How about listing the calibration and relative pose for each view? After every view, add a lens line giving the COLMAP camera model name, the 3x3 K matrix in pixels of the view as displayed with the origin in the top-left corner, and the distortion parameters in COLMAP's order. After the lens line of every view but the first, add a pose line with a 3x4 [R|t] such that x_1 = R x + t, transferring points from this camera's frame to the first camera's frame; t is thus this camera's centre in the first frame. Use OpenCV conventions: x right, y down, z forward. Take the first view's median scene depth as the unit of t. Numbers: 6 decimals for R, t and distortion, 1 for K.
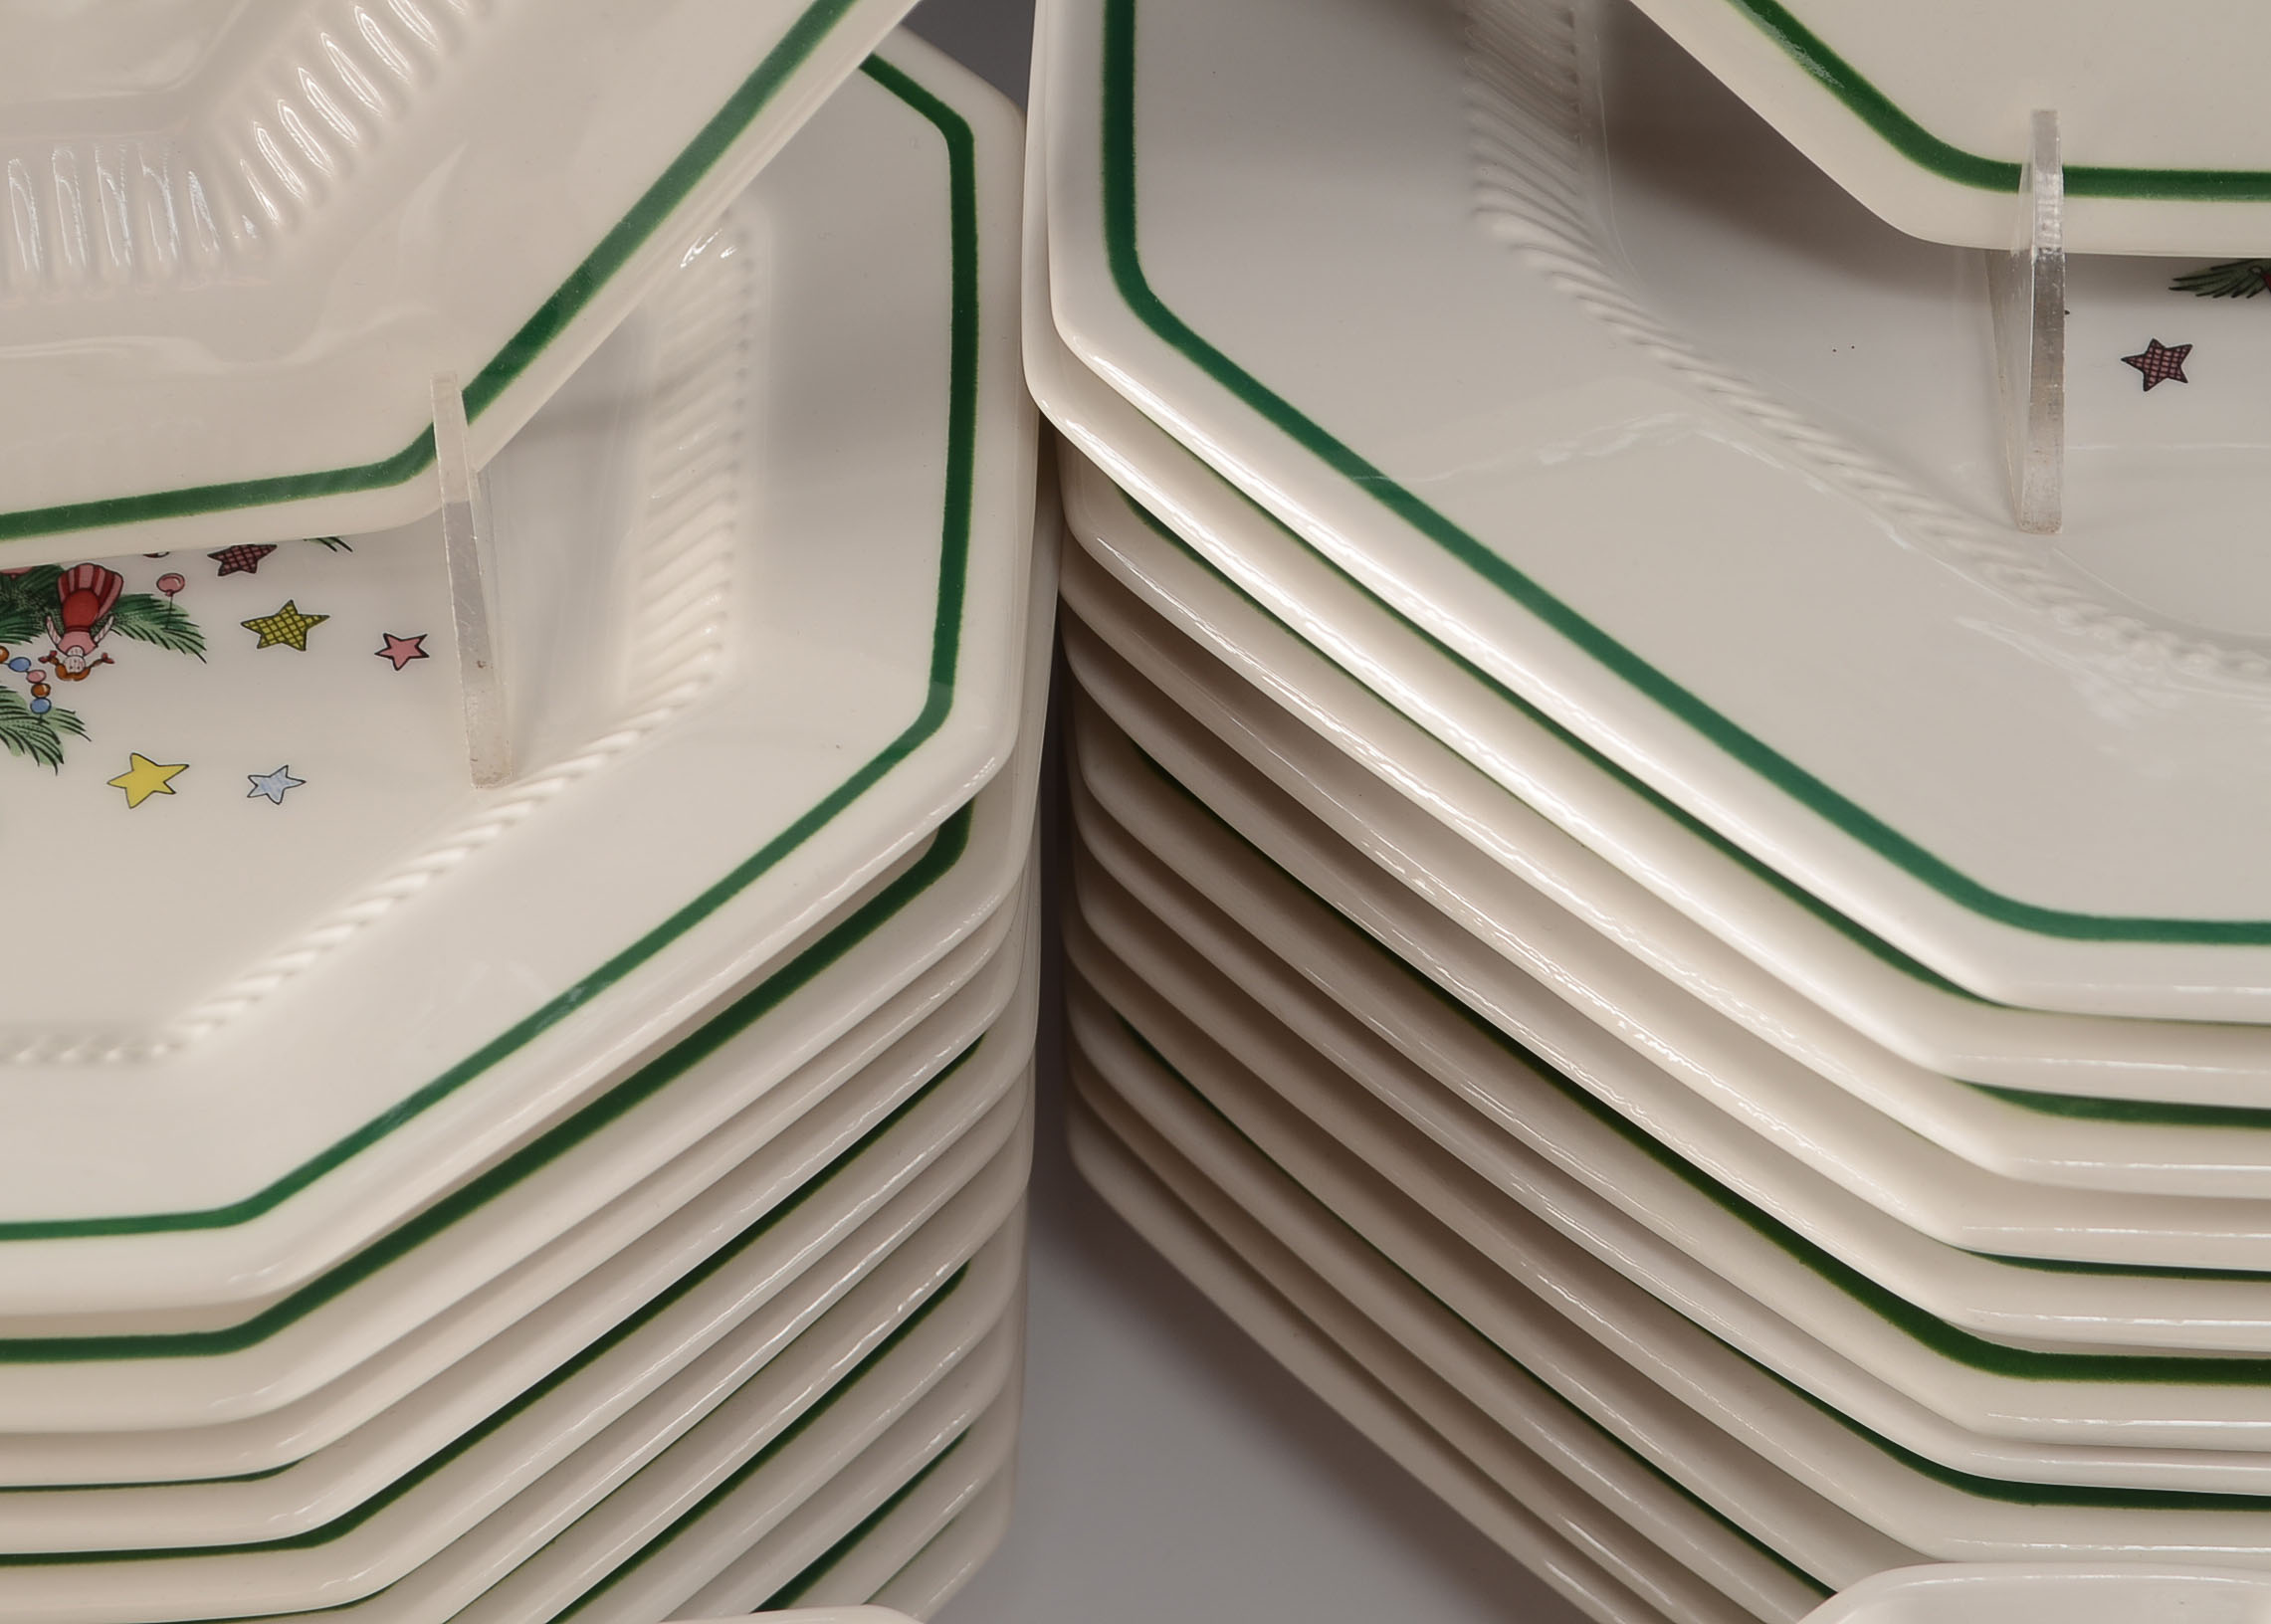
lens RADIAL K [[4943.7, 0, 1135.5], [0, 4943.7, 812.0], [0, 0, 1]] dist [-0.018579, 0.276138]
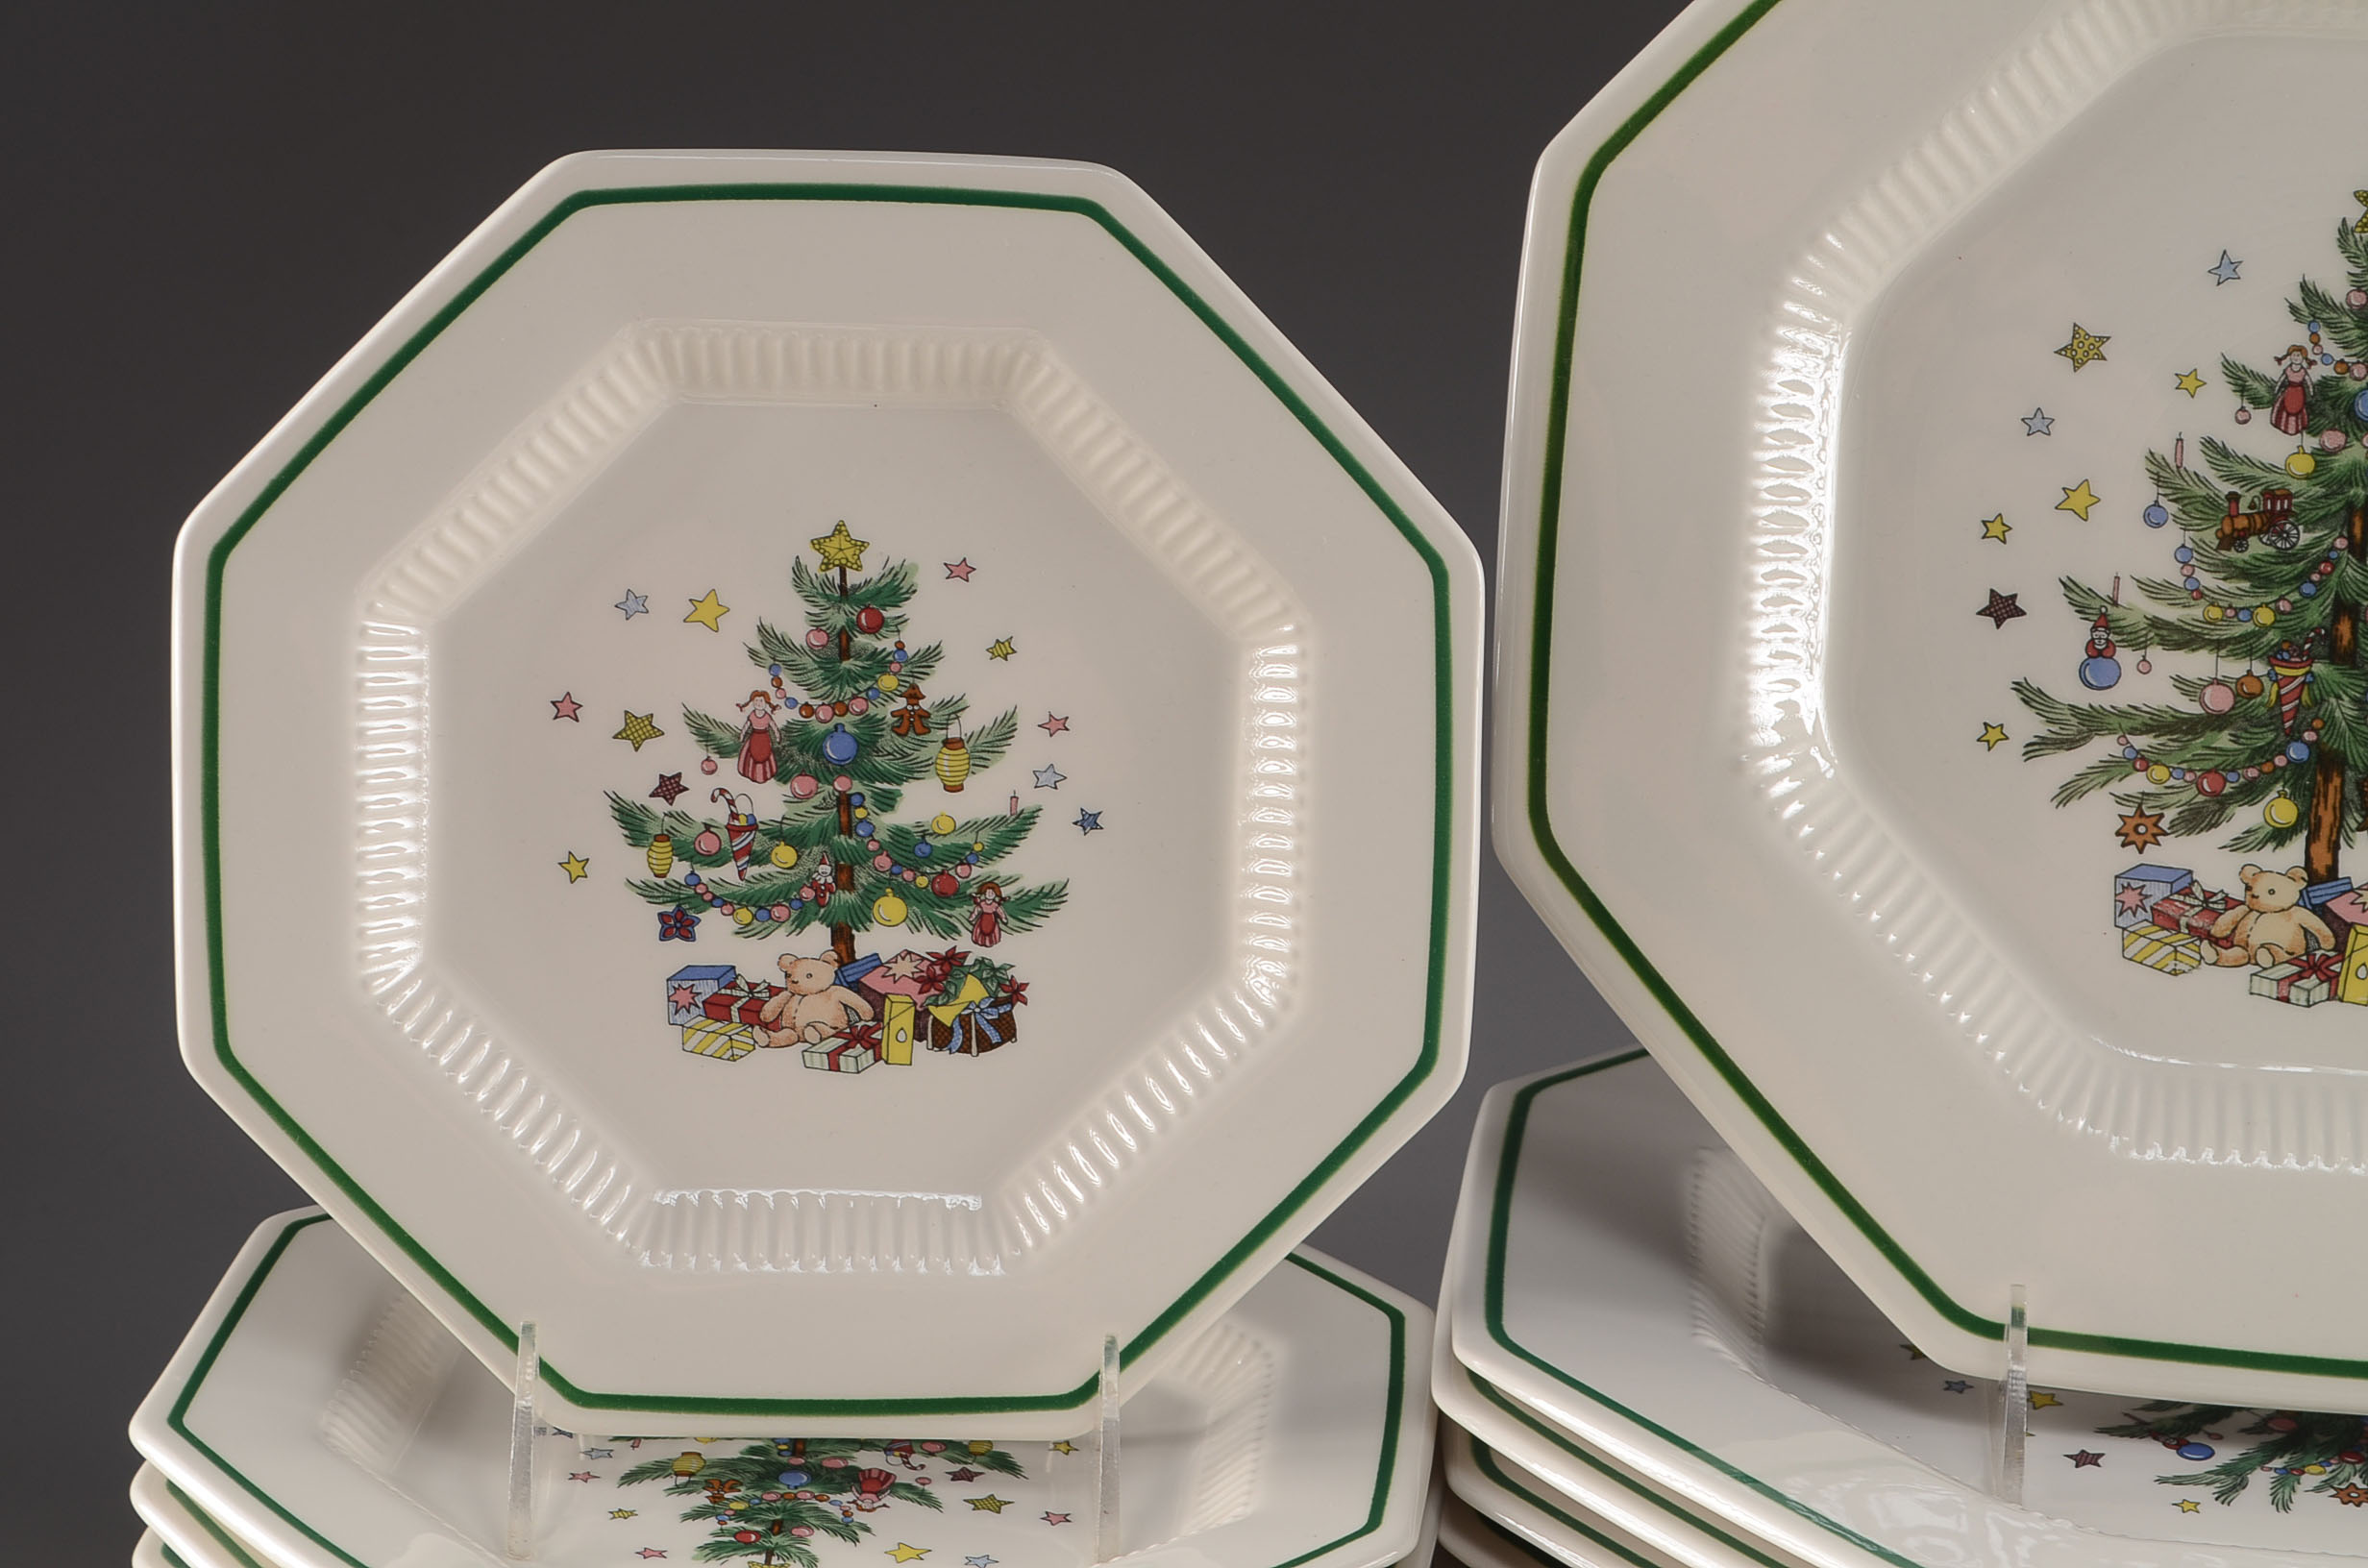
lens RADIAL K [[5010.9, 0, 1184.0], [0, 5010.9, 784.0], [0, 0, 1]] dist [0.001052, 0.027357]
pose [[0.994430, 0.084689, -0.062749, -0.016325], [-0.104941, 0.851155, -0.514318, 0.644244], [0.009852, 0.518038, 0.855301, -0.625812]]
